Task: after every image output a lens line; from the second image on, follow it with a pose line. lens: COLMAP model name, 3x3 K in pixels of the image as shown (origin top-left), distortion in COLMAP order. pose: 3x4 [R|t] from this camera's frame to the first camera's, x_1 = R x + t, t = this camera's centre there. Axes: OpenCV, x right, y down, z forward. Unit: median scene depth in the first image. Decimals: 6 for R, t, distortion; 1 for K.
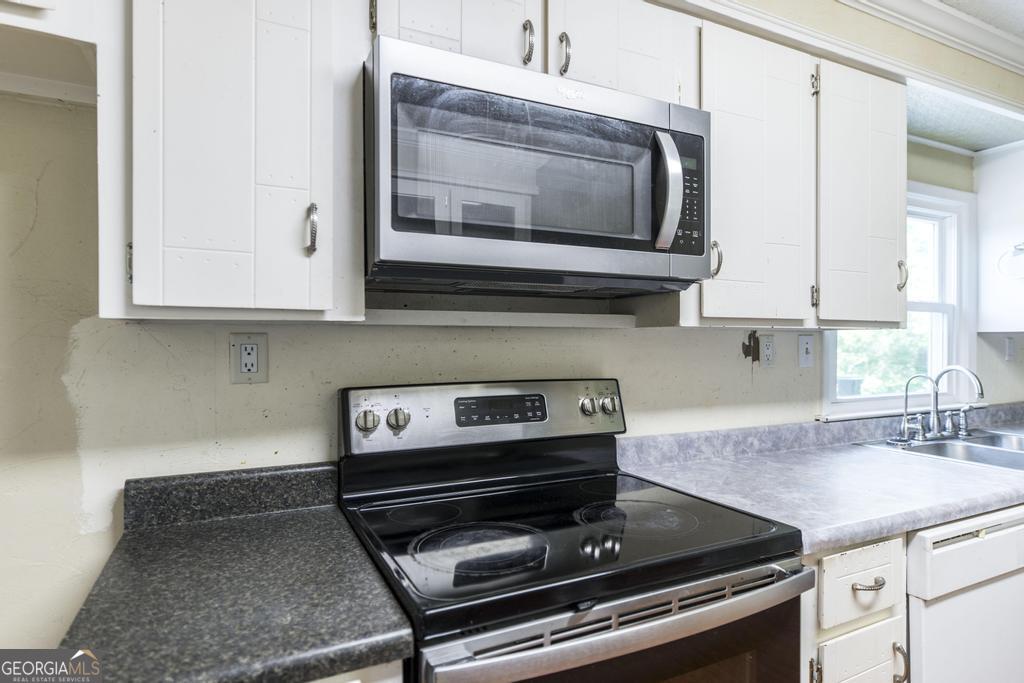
lens RADIAL K [[517.6, 0, 512.8], [0, 517.6, 338.5], [0, 0, 1]] dist [-0.000378, -0.000216]
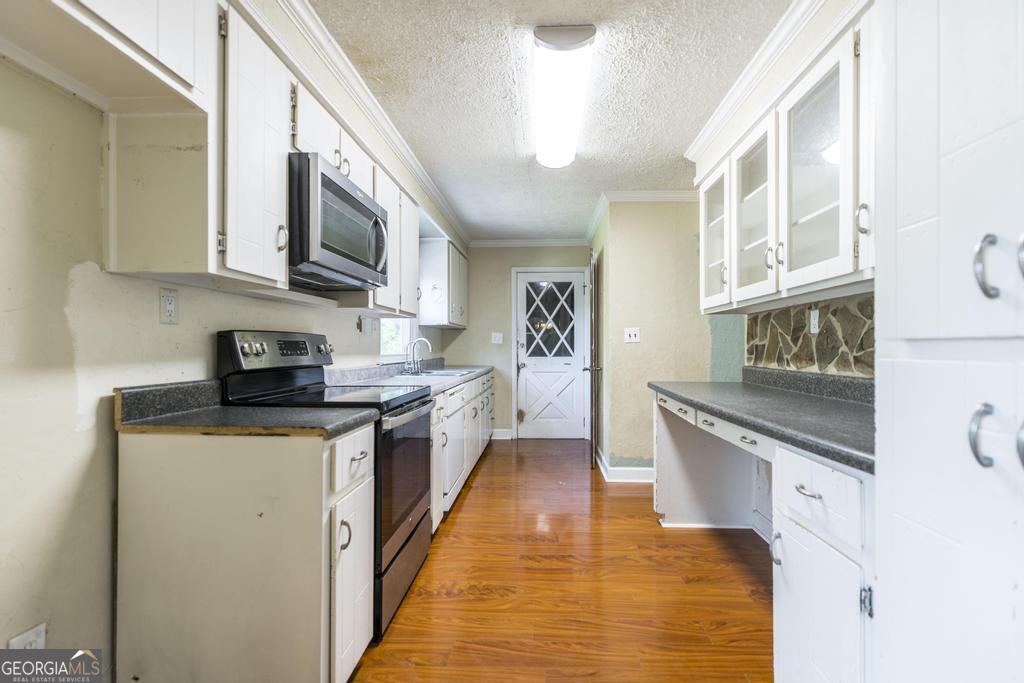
lens RADIAL K [[446.3, 0, 515.2], [0, 446.3, 342.4], [0, 0, 1]] dist [-0.000632, 0.000197]
pose [[0.474645, 0.002013, 0.880175, -1.198746], [-0.003371, 0.999994, -0.000469, 0.141432], [-0.880171, -0.002745, 0.474649, -0.448242]]
